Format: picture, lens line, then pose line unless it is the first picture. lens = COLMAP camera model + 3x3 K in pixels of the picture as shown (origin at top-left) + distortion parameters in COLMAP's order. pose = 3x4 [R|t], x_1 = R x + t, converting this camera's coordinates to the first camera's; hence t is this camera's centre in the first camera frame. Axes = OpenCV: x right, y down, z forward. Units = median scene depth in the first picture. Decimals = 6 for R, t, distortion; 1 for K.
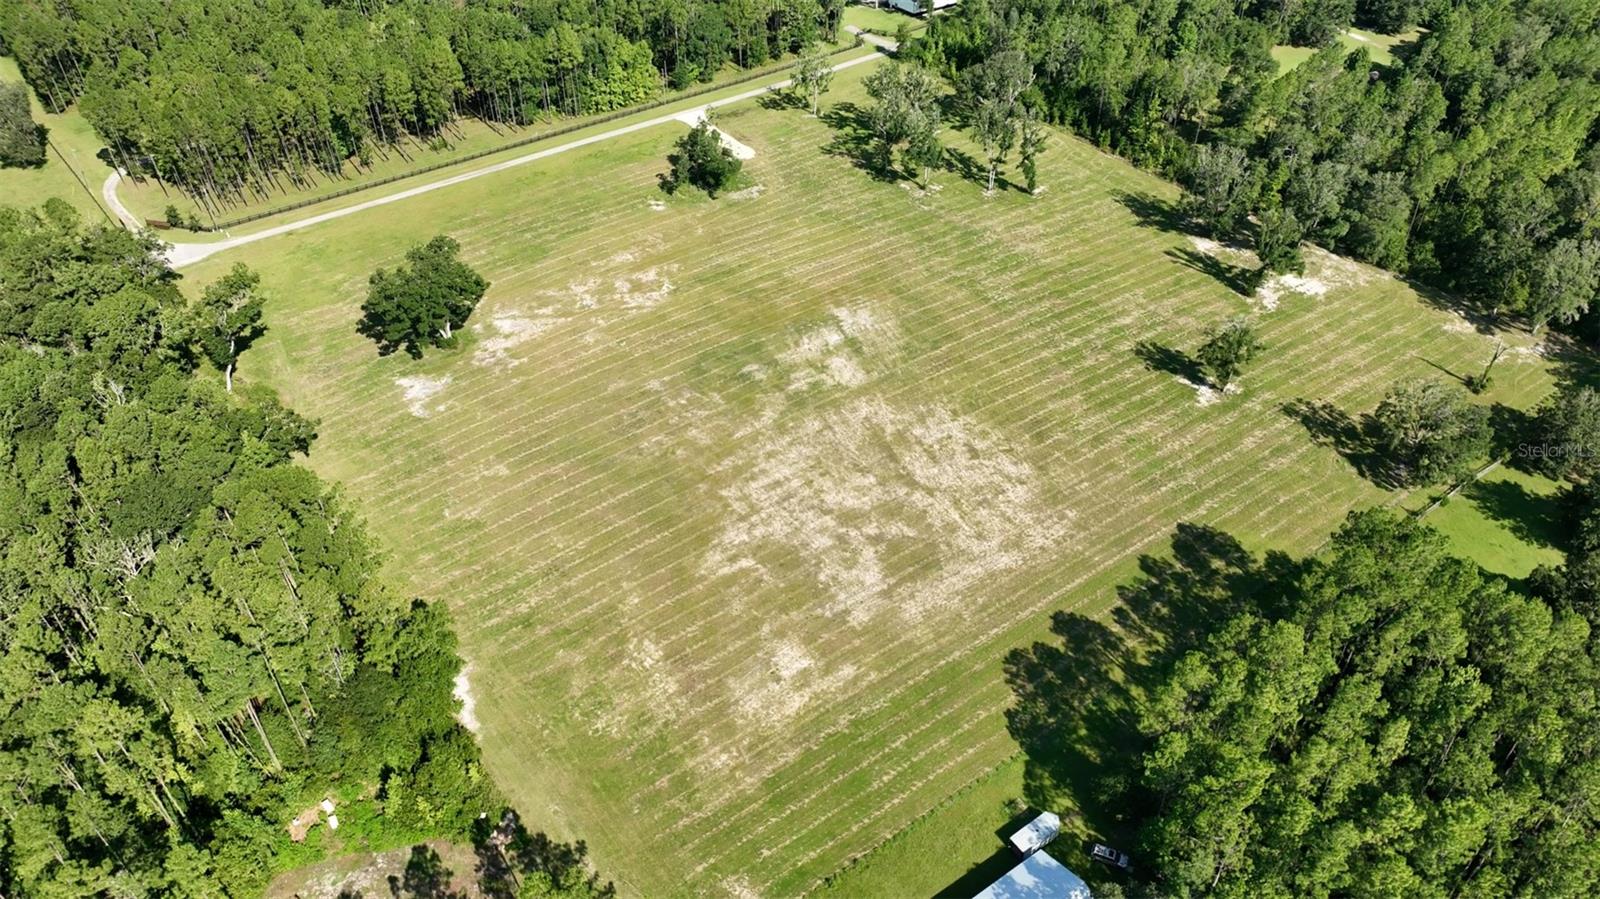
lens RADIAL K [[1123.0, 0, 801.3], [0, 1123.0, 460.1], [0, 0, 1]] dist [0.007720, 0.005900]
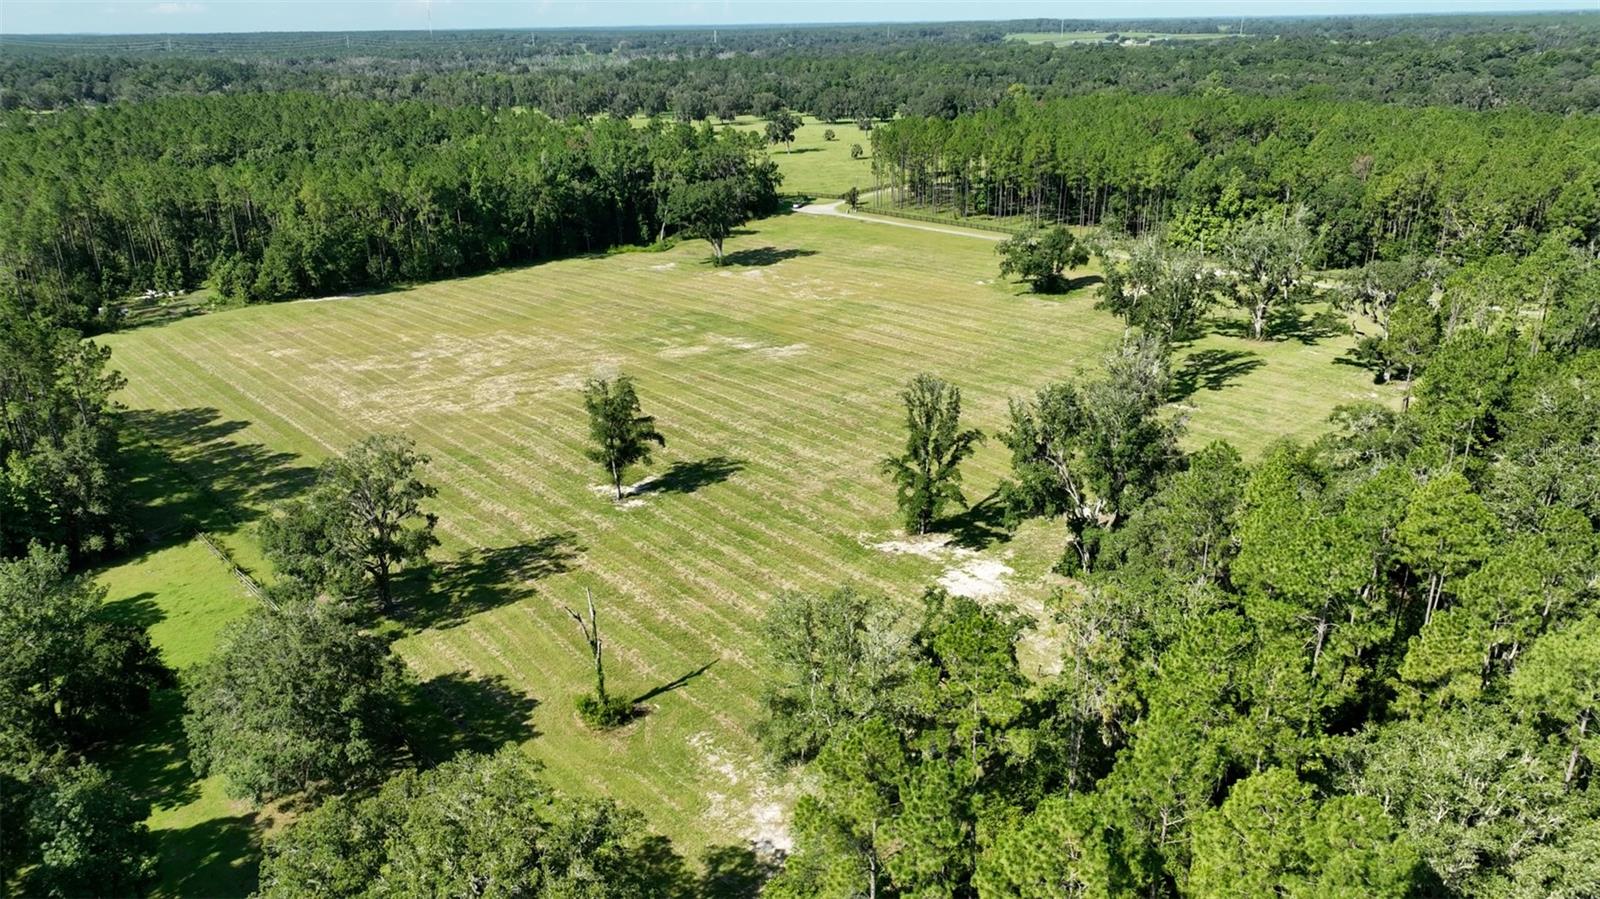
lens RADIAL K [[1123.0, 0, 801.3], [0, 1123.0, 460.1], [0, 0, 1]] dist [0.007720, 0.005900]
pose [[0.123453, 0.369483, -0.921000, 1.119203], [-0.626017, 0.749120, 0.216616, -0.325818], [0.769976, 0.549820, 0.323783, 0.969829]]
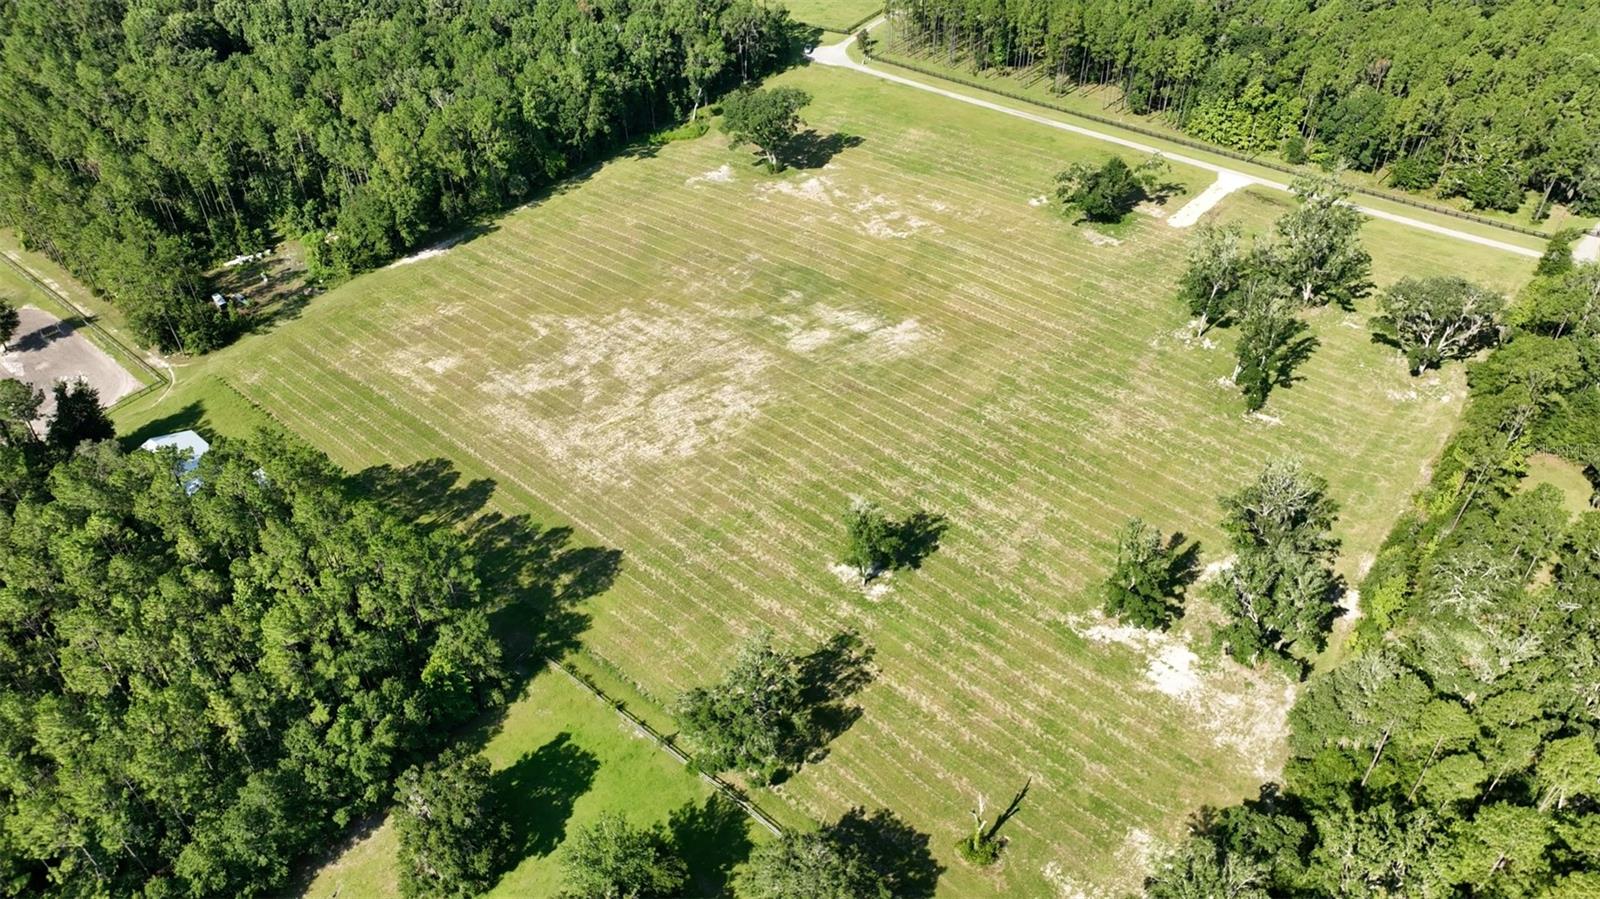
lens RADIAL K [[1123.0, 0, 801.3], [0, 1123.0, 460.1], [0, 0, 1]] dist [0.007720, 0.005900]
pose [[0.245780, 0.622398, -0.743110, 1.043916], [-0.613126, 0.693602, 0.378144, -0.462800], [0.750778, 0.362680, 0.552082, 0.538672]]
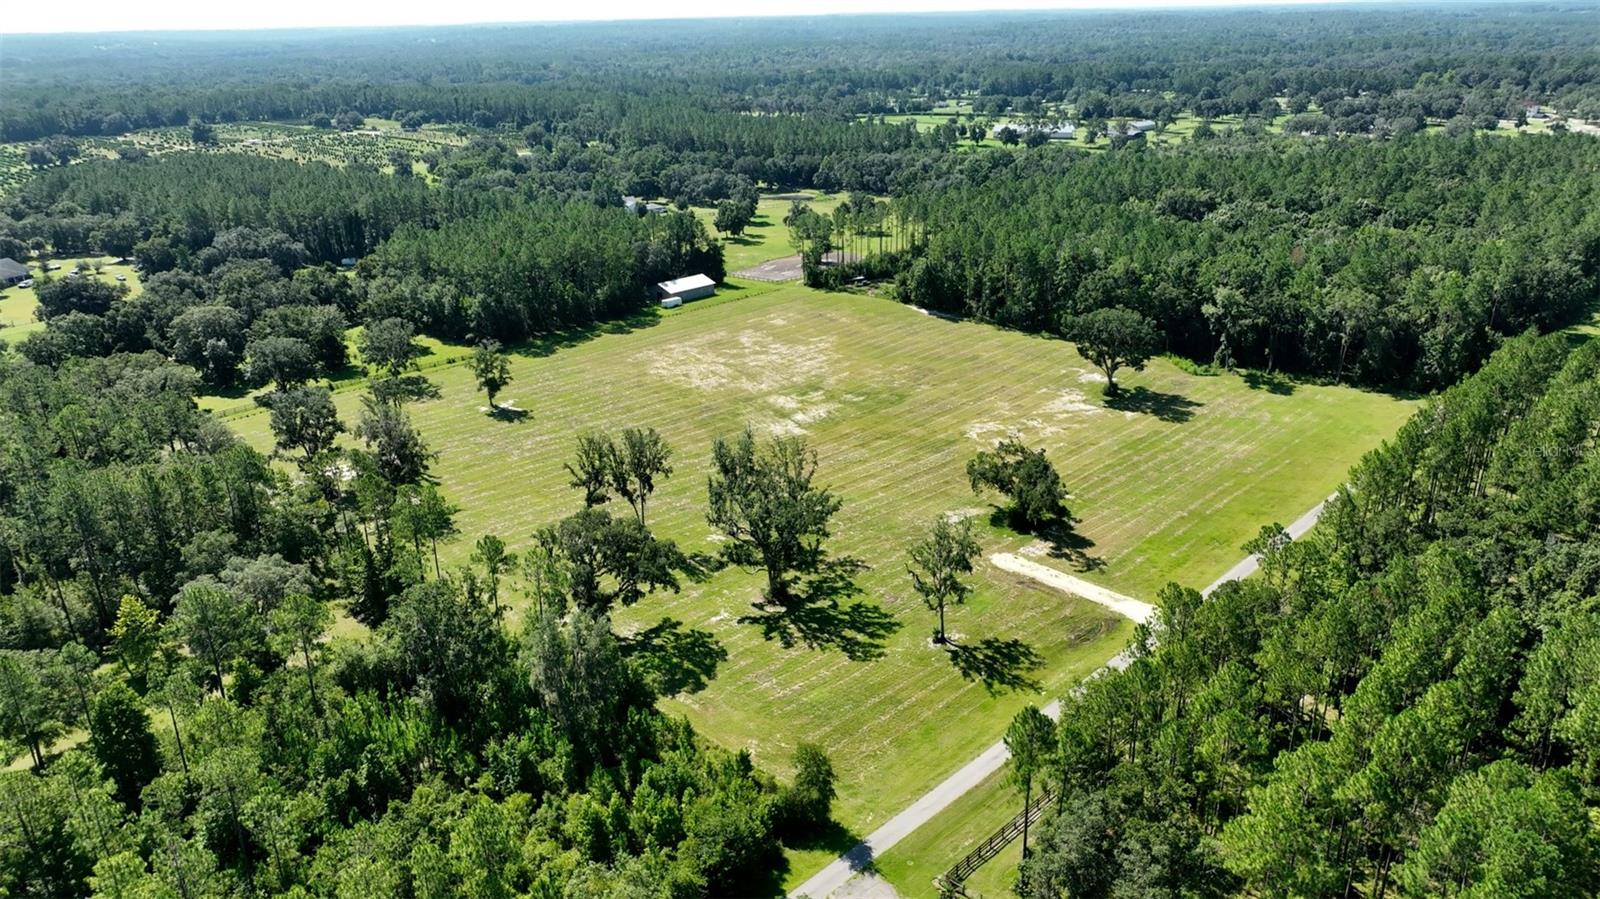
lens RADIAL K [[1123.0, 0, 801.3], [0, 1123.0, 460.1], [0, 0, 1]] dist [0.007720, 0.005900]
pose [[-0.984079, 0.092818, -0.151571, 0.255838], [-0.089942, 0.475471, 0.875121, -1.359968], [0.153295, 0.874821, -0.459553, 1.934436]]
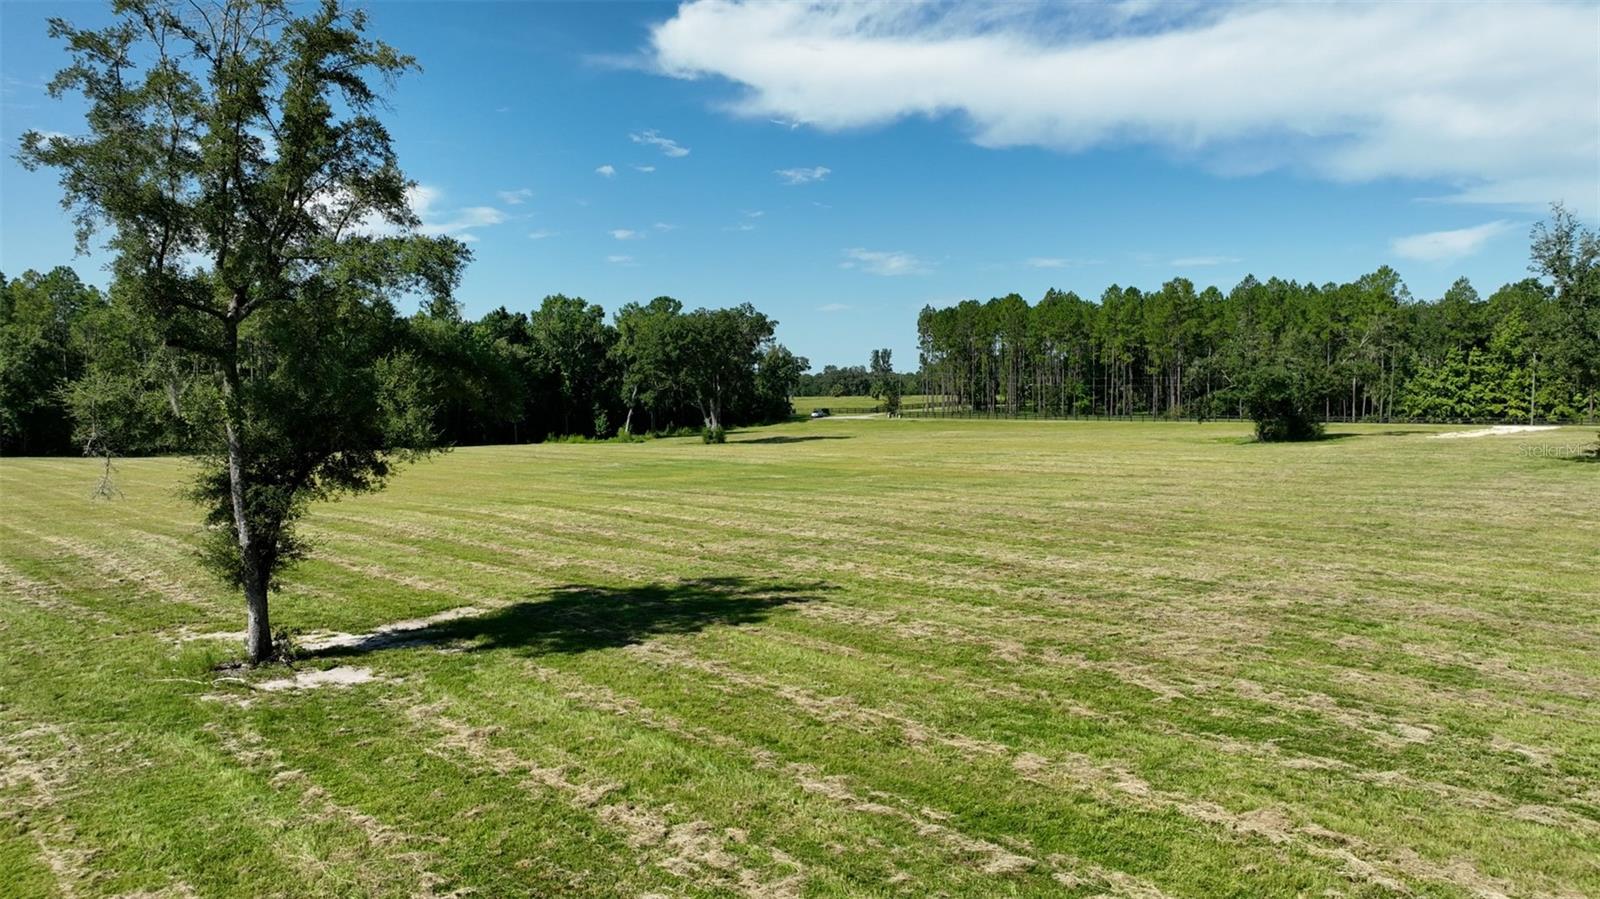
lens RADIAL K [[1123.0, 0, 801.3], [0, 1123.0, 460.1], [0, 0, 1]] dist [0.007720, 0.005900]
pose [[0.143557, 0.071475, -0.987058, 0.576594], [-0.629379, 0.776295, -0.035323, -0.127897], [0.763724, 0.626304, 0.156428, 1.147083]]
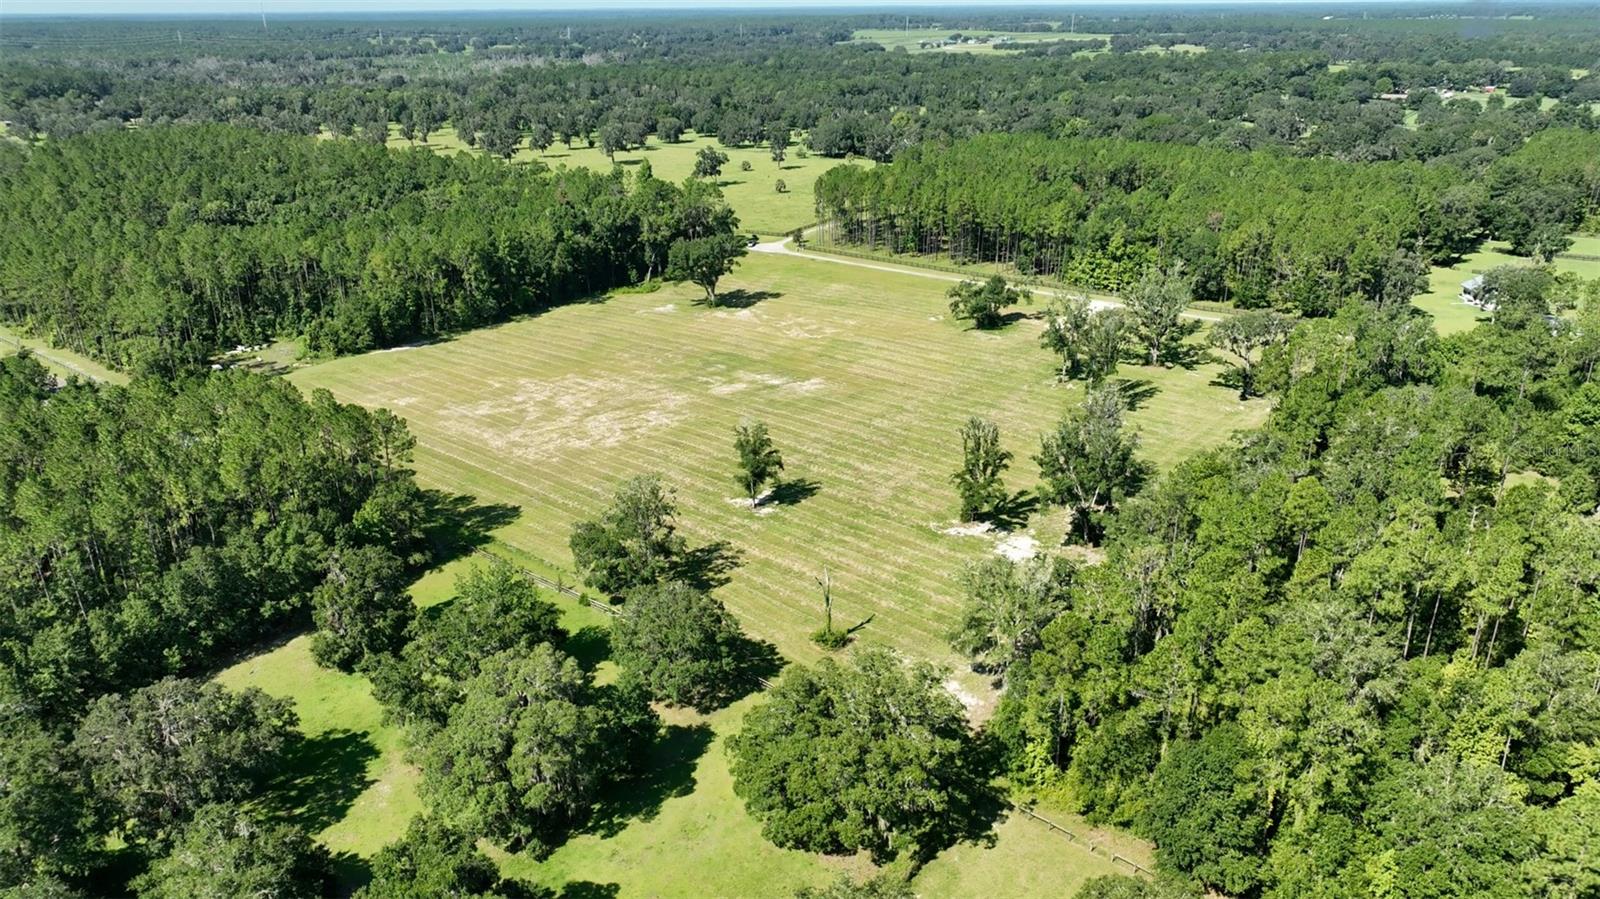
lens RADIAL K [[1123.0, 0, 801.3], [0, 1123.0, 460.1], [0, 0, 1]] dist [0.007720, 0.005900]
pose [[0.256035, 0.371788, -0.892311, 1.372935], [-0.615312, 0.774609, 0.146192, -0.287780], [0.745545, 0.511620, 0.427093, 0.686945]]
